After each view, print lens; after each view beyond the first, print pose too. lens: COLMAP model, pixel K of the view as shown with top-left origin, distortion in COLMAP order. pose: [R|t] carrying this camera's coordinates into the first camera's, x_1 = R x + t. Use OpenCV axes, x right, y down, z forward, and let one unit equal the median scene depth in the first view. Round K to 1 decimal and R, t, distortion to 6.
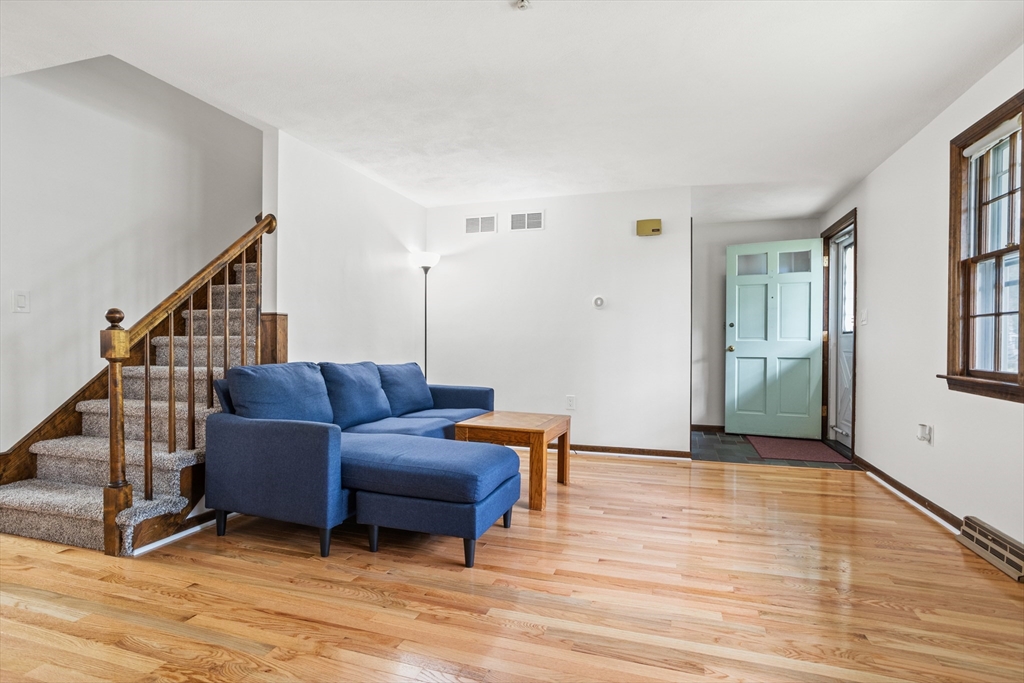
lens RADIAL K [[507.3, 0, 518.6], [0, 507.3, 344.6], [0, 0, 1]] dist [-0.045456, 0.027263]
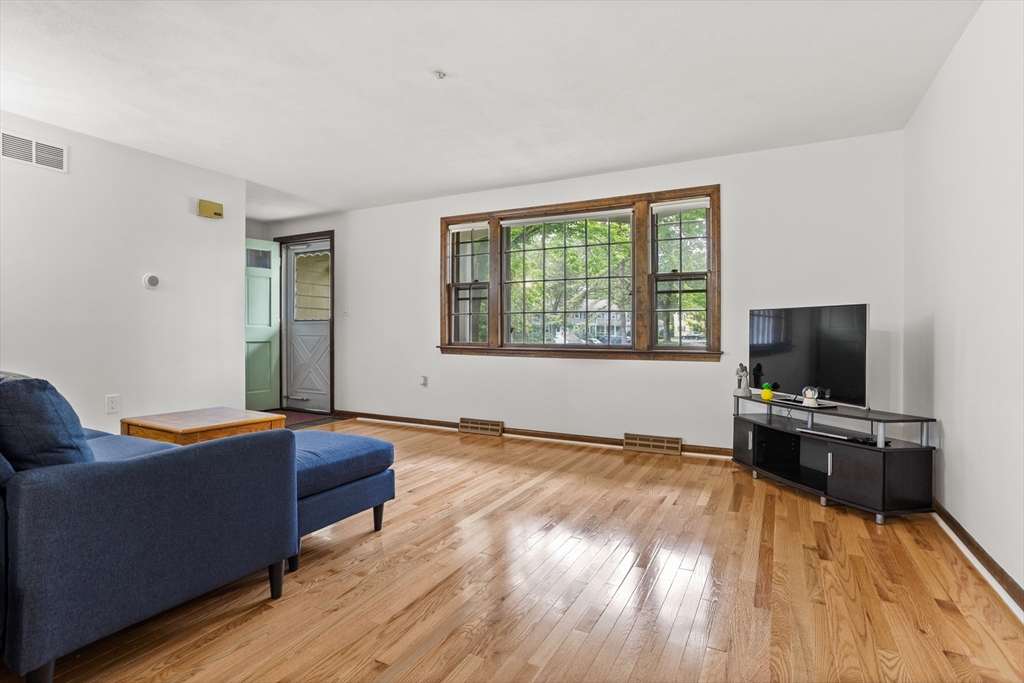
lens RADIAL K [[511.8, 0, 510.2], [0, 511.8, 328.1], [0, 0, 1]] dist [-0.051036, 0.040436]
pose [[0.183172, -0.000368, 0.983081, -0.979134], [0.005945, 0.999982, -0.000733, -0.001284], [-0.983063, 0.005979, 0.183171, 0.432873]]
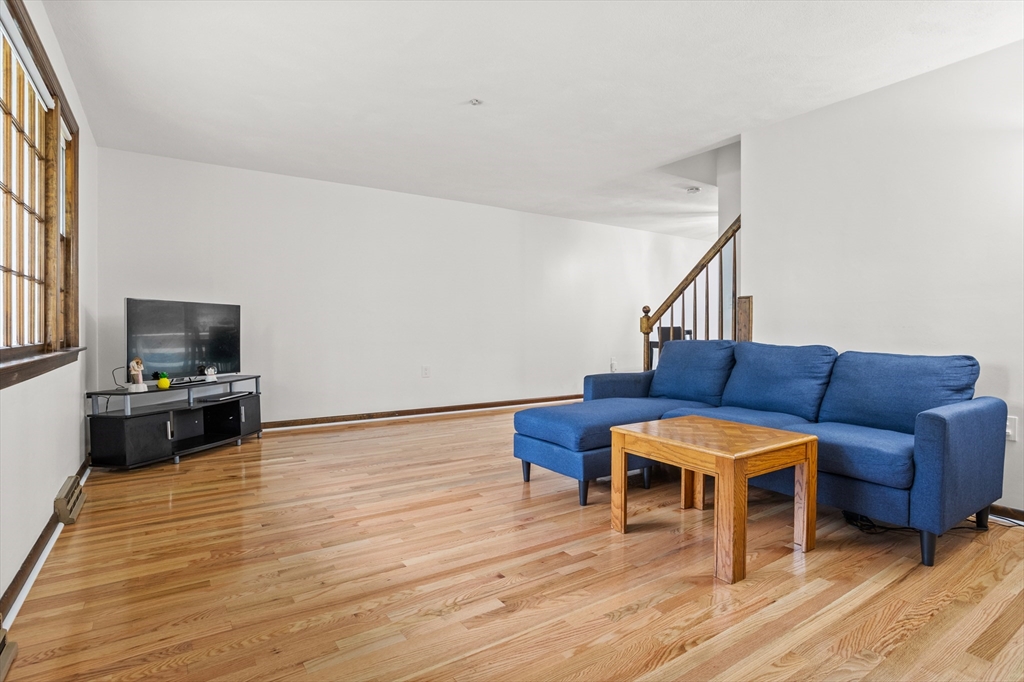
lens RADIAL K [[514.7, 0, 498.1], [0, 514.7, 346.9], [0, 0, 1]] dist [-0.066820, 0.042437]
pose [[-0.635371, 0.017635, -0.772005, 0.887193], [-0.011392, 0.999416, 0.032206, 0.021618], [0.772123, 0.029258, -0.634800, 1.561130]]
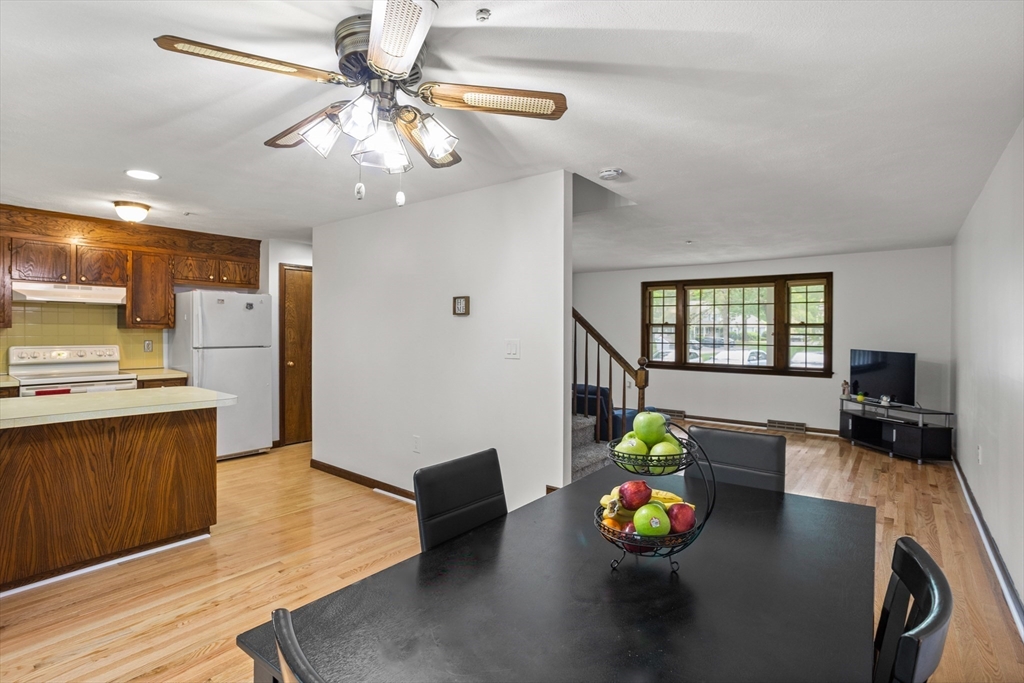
lens RADIAL K [[511.8, 0, 510.2], [0, 511.8, 328.1], [0, 0, 1]] dist [-0.051036, 0.040436]
pose [[0.346948, -0.003730, 0.937877, -2.271862], [0.000002, 0.999992, 0.003977, -0.155590], [-0.937884, -0.001378, 0.346945, 0.721866]]
